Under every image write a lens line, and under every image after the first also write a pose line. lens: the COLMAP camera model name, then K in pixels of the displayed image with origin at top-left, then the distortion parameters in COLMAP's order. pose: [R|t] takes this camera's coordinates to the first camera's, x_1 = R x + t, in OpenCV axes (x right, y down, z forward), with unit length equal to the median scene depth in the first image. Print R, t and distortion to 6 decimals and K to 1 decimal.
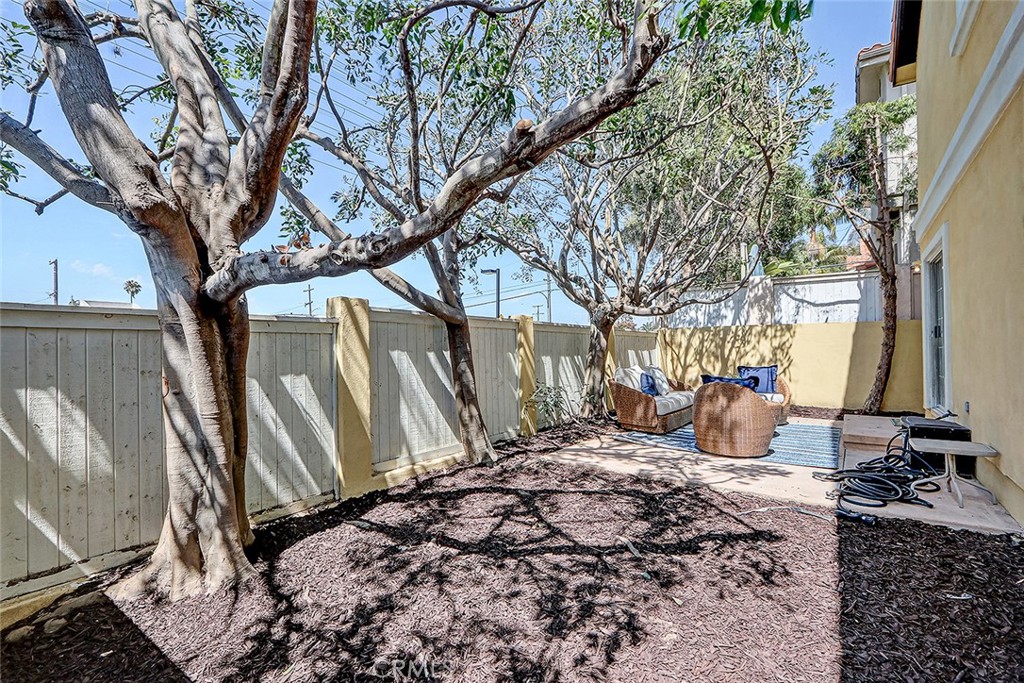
lens RADIAL K [[471.1, 0, 504.5], [0, 471.1, 344.6], [0, 0, 1]] dist [0.005024, -0.002673]
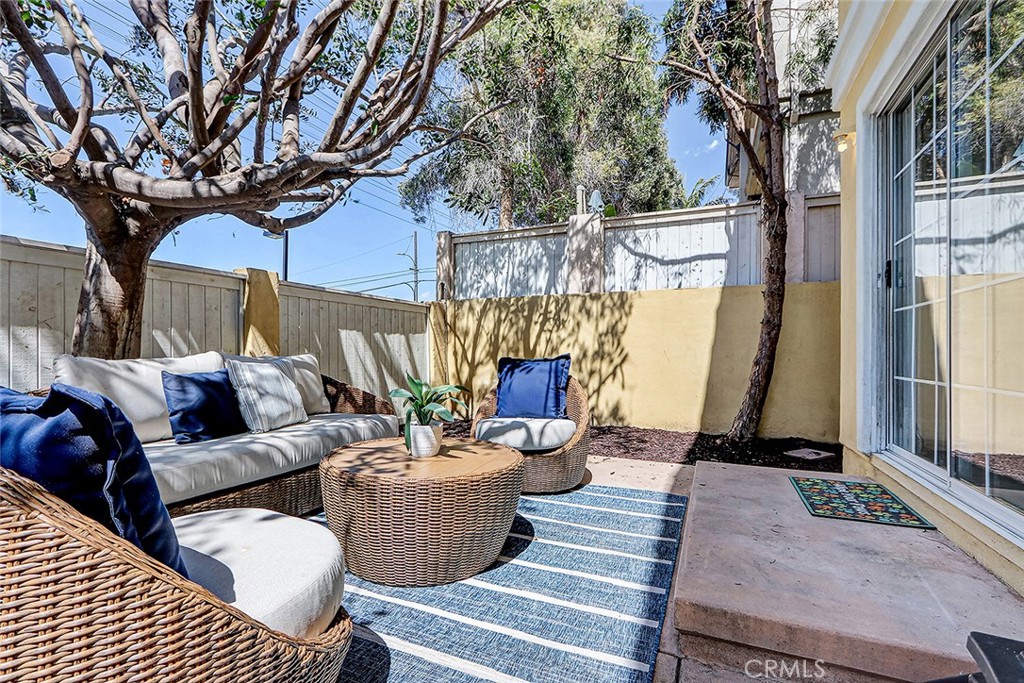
lens RADIAL K [[471.1, 0, 512.1], [0, 471.1, 361.2], [0, 0, 1]] dist [0.005024, -0.002673]
pose [[0.975518, 0.003772, 0.219889, 0.397451], [-0.010102, 0.999566, 0.027671, 0.032923], [-0.219690, -0.029215, 0.975132, 0.529762]]
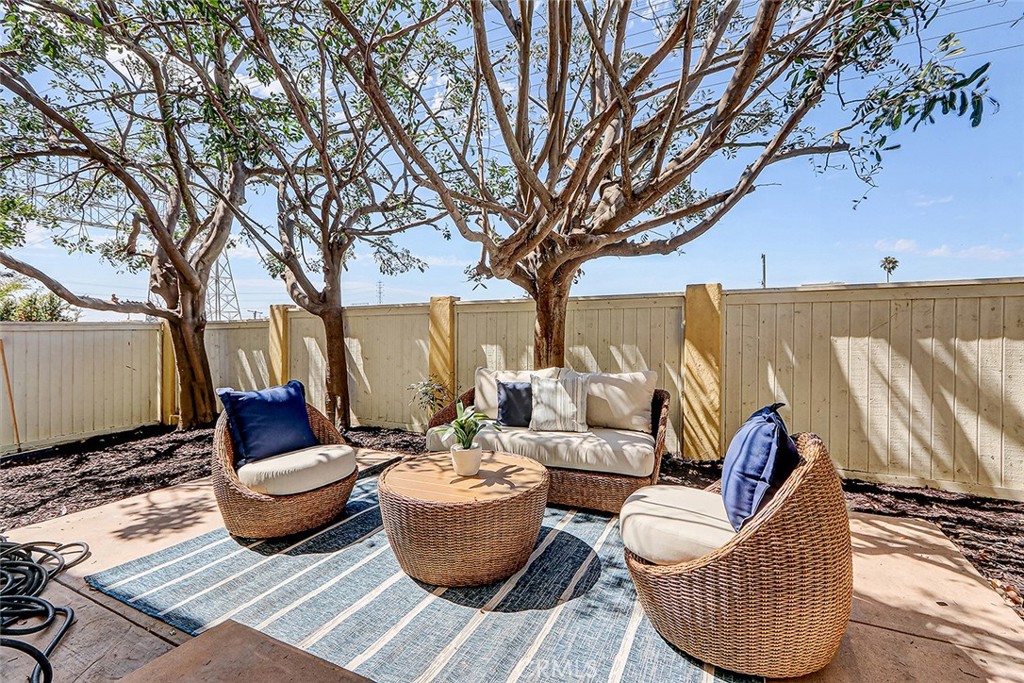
lens RADIAL K [[471.1, 0, 503.8], [0, 471.1, 343.8], [0, 0, 1]] dist [0.005024, -0.002673]
pose [[0.162853, 0.030312, -0.986185, 0.730198], [0.014677, 0.999343, 0.033140, -0.003502], [0.986541, -0.019872, 0.162301, 0.782491]]
